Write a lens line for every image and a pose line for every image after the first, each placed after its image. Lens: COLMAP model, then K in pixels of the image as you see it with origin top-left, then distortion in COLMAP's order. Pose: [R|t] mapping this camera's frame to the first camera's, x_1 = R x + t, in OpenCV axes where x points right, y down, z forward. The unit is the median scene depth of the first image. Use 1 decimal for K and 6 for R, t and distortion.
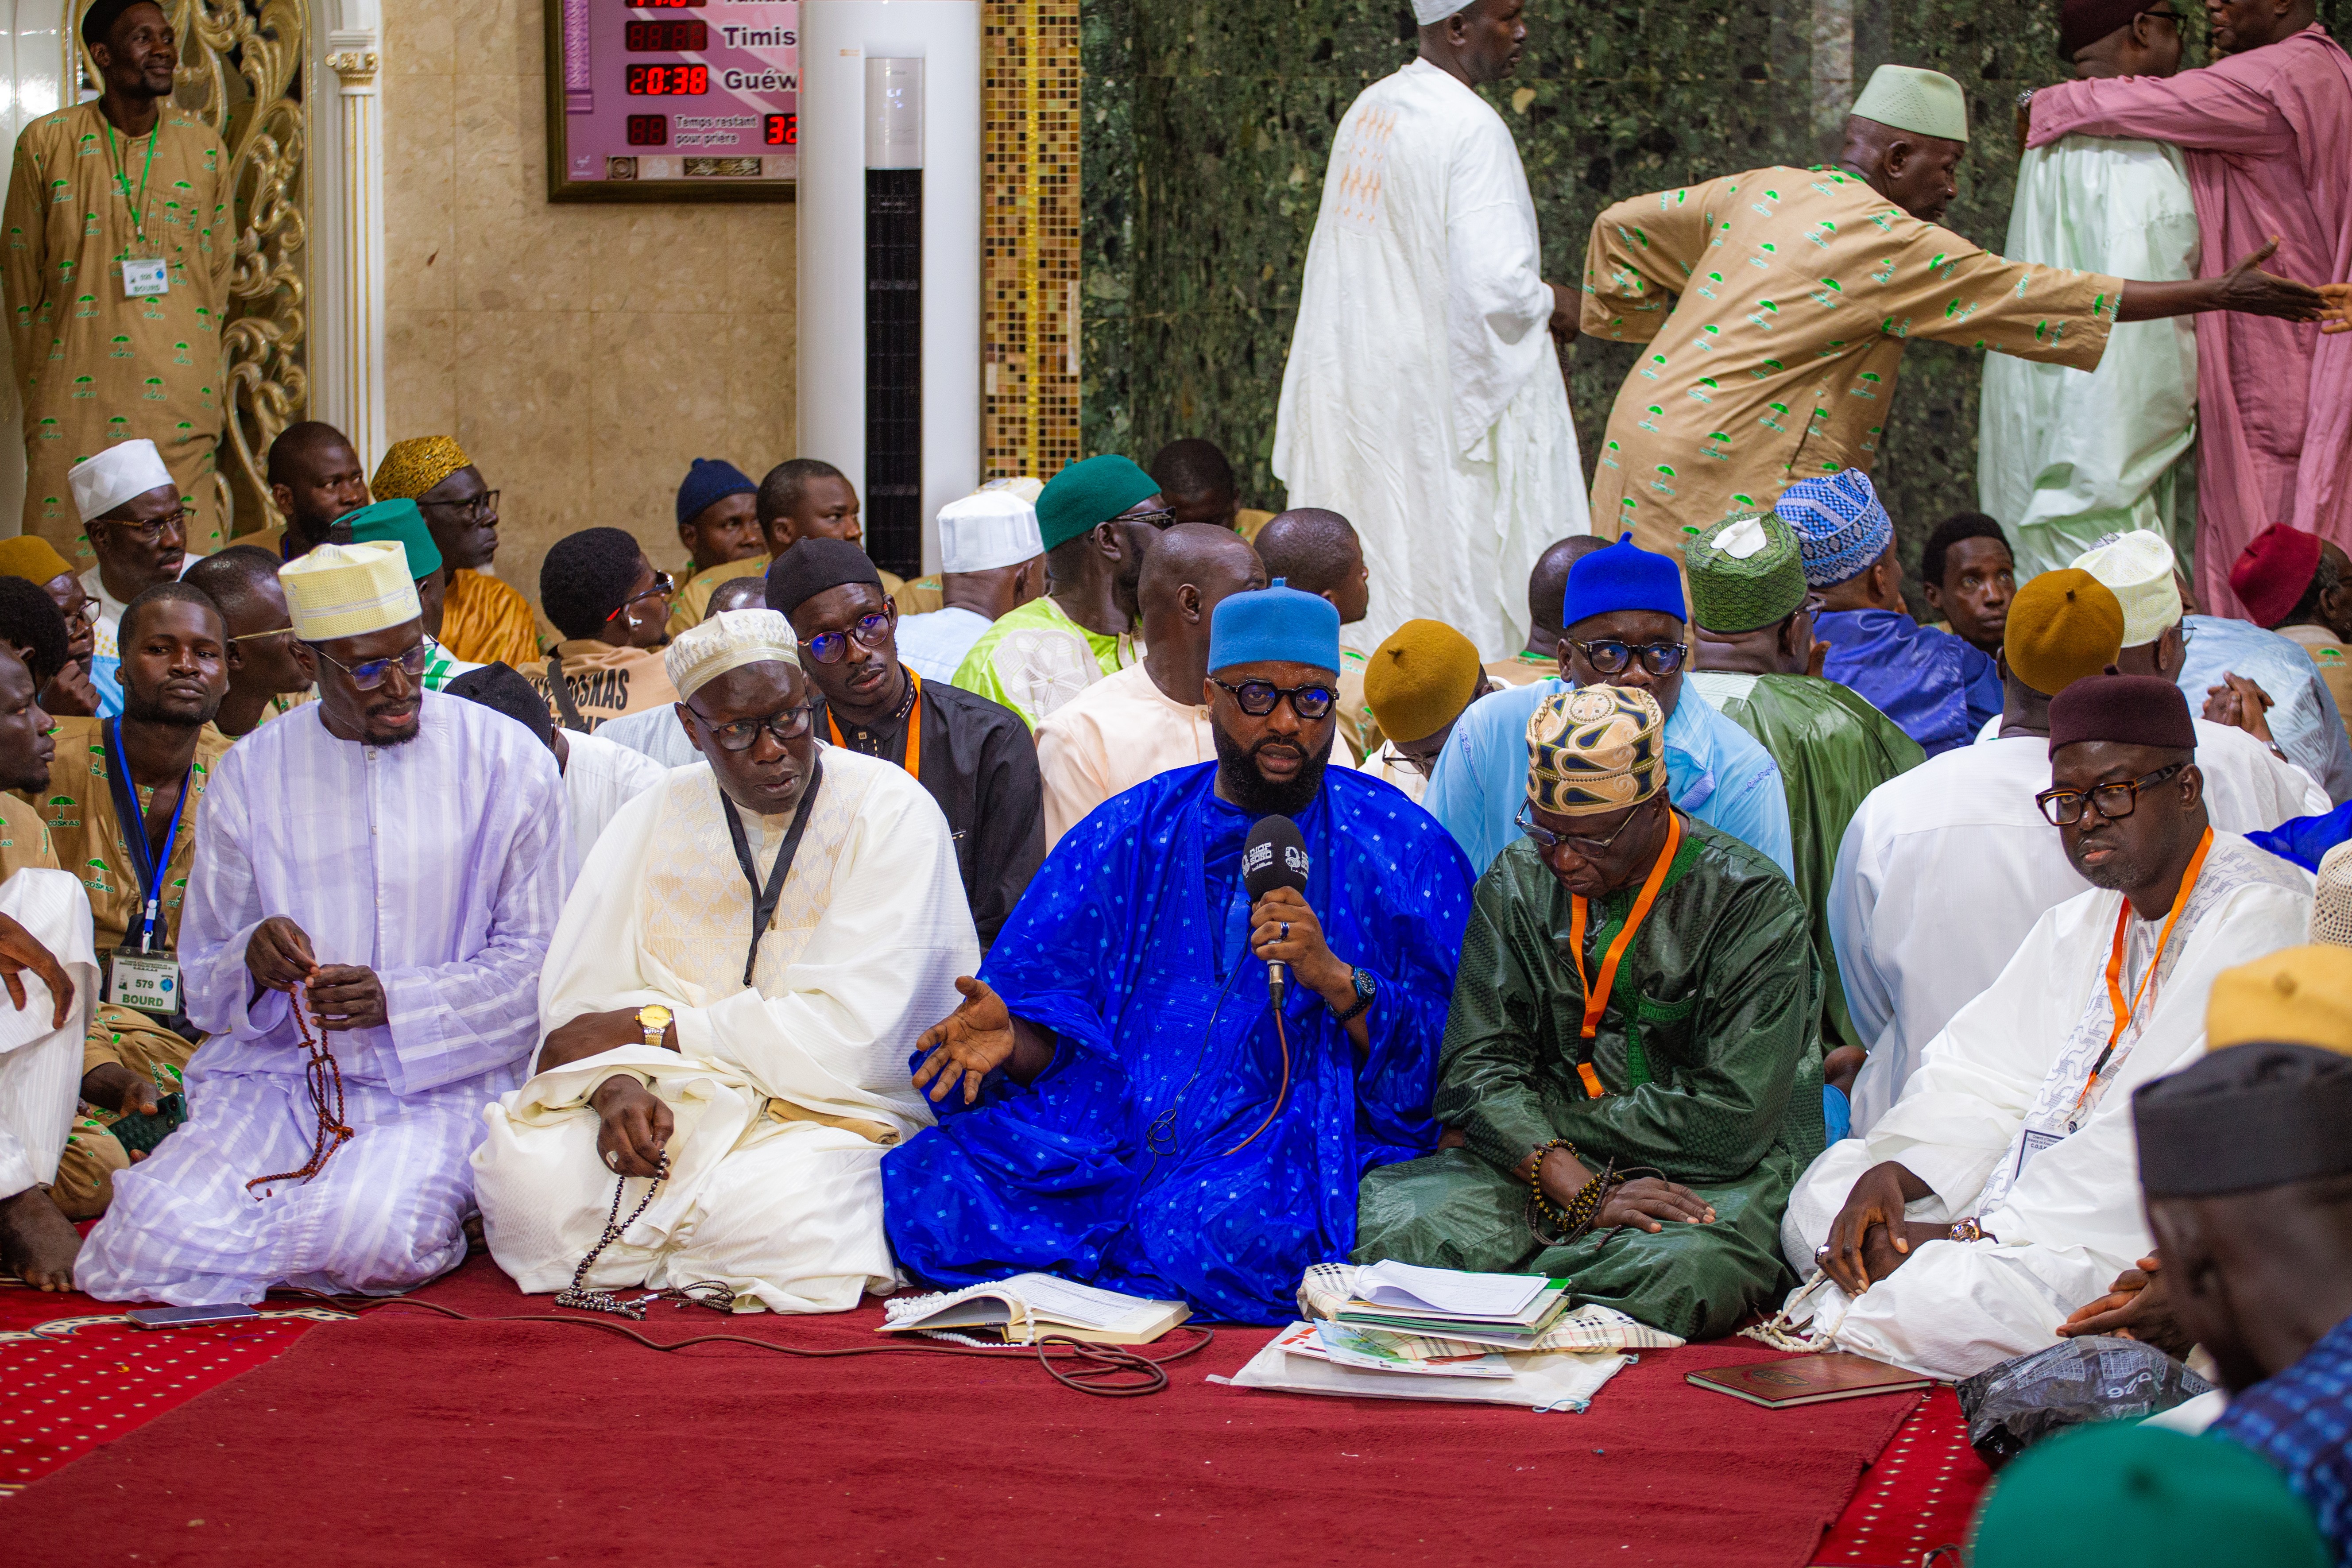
lens RADIAL K [[6319.3, 0, 1176.0], [0, 6319.3, 784.0], [0, 0, 1]] dist [-0.073612, 1.256734]
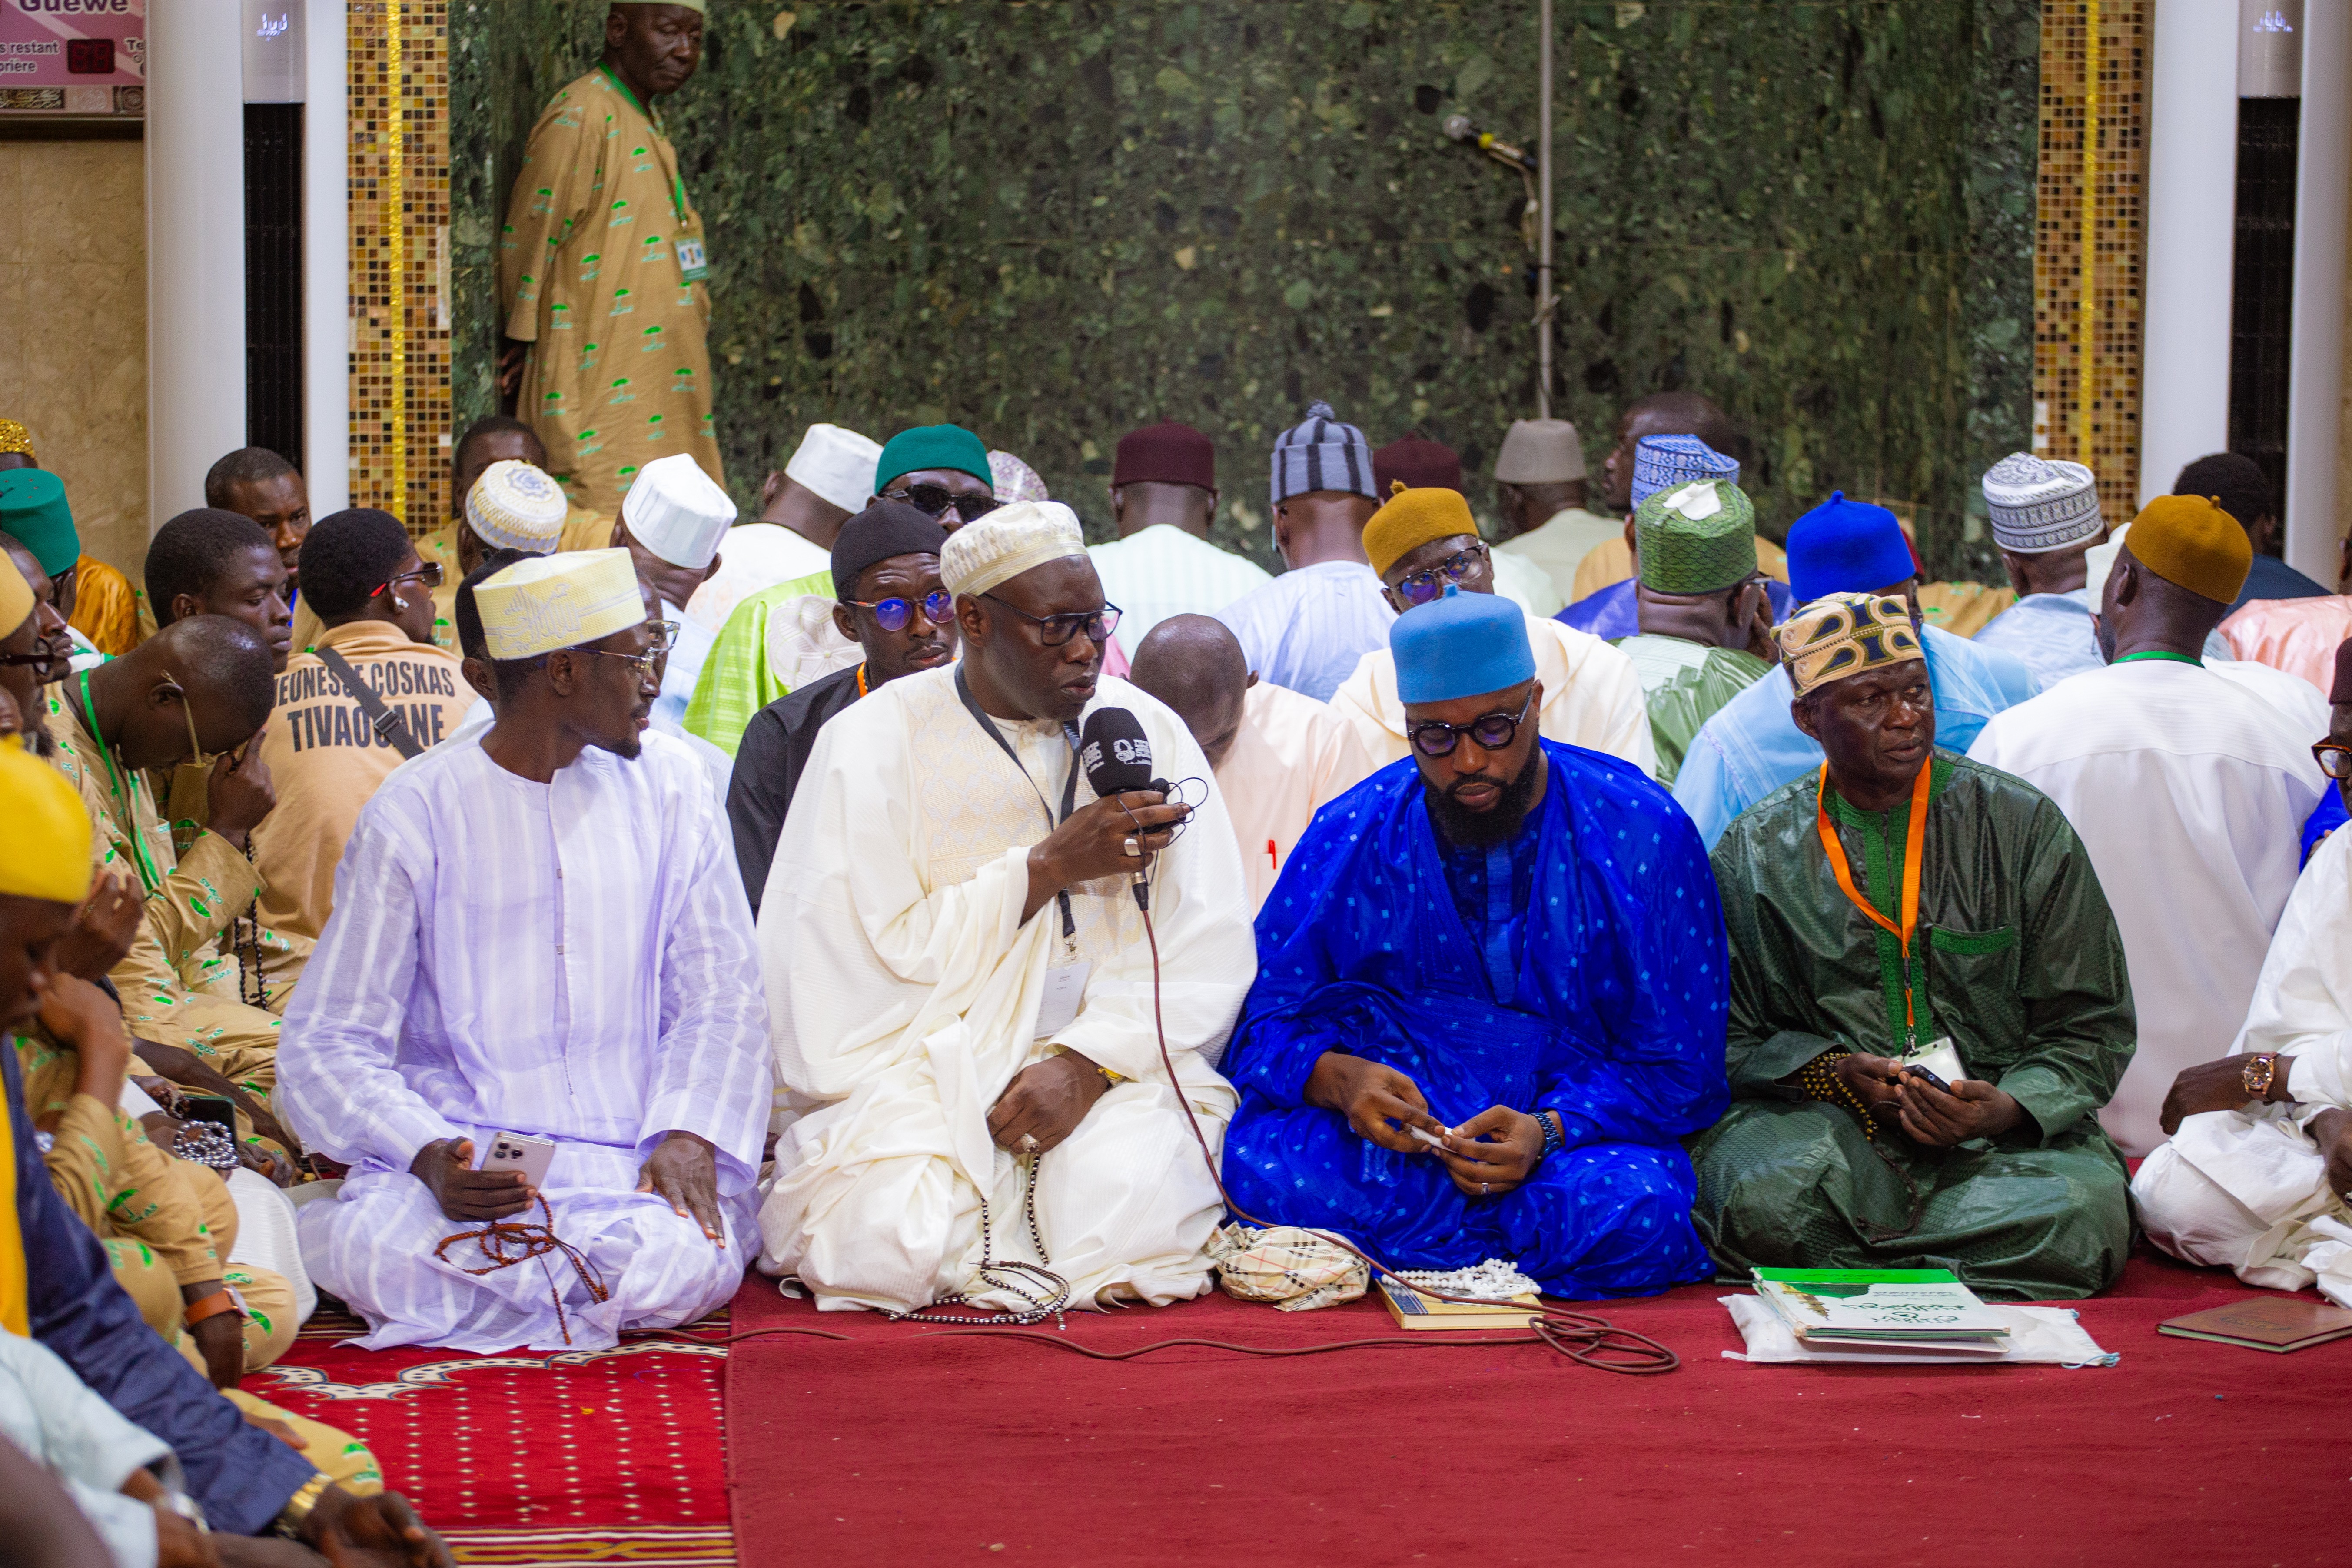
lens RADIAL K [[7199.5, 0, 1176.0], [0, 7199.5, 784.0], [0, 0, 1]] dist [0.102074, 2.024711]
pose [[0.951523, -0.032783, 0.305824, -0.235633], [0.032651, 0.999451, 0.005550, -0.001634], [-0.305838, 0.004704, 0.952072, -0.021470]]
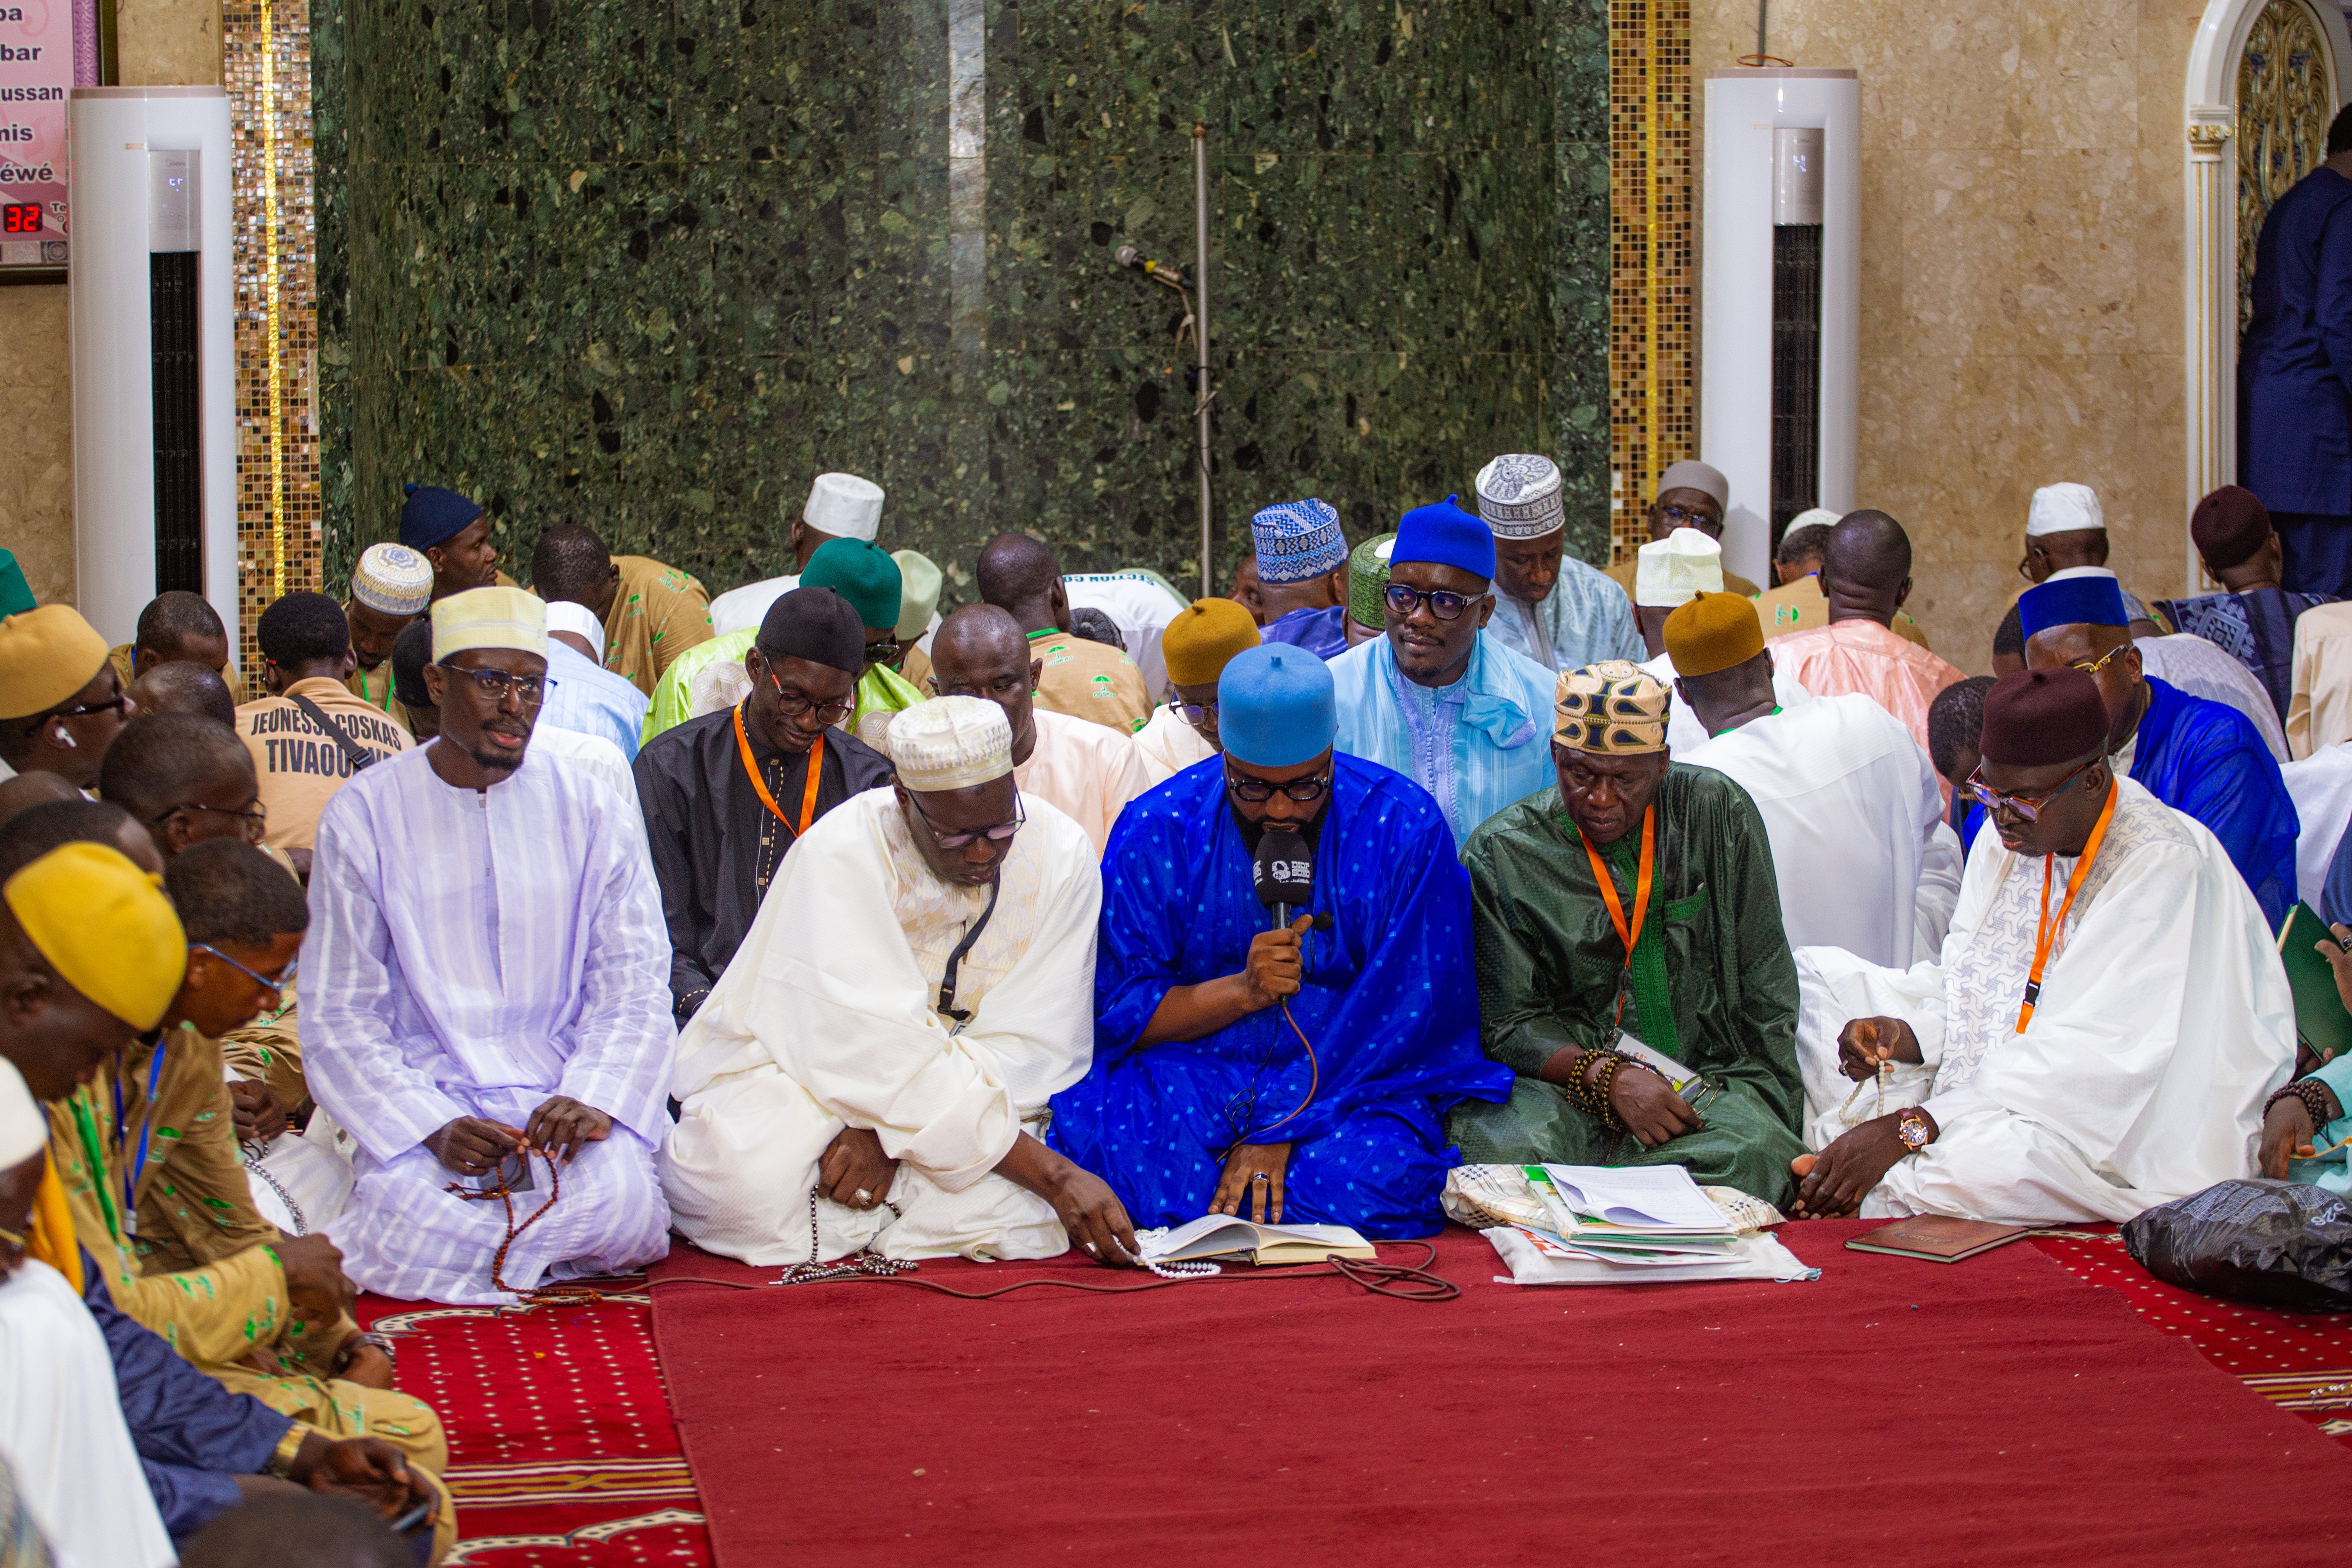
lens RADIAL K [[5617.4, 0, 1176.0], [0, 5617.4, 784.0], [0, 0, 1]] dist [-0.157823, -0.038444]
pose [[0.926835, -0.052154, 0.371828, -0.242962], [0.052239, 0.998586, 0.009851, -0.005541], [-0.371816, 0.010294, 0.928249, 0.037374]]
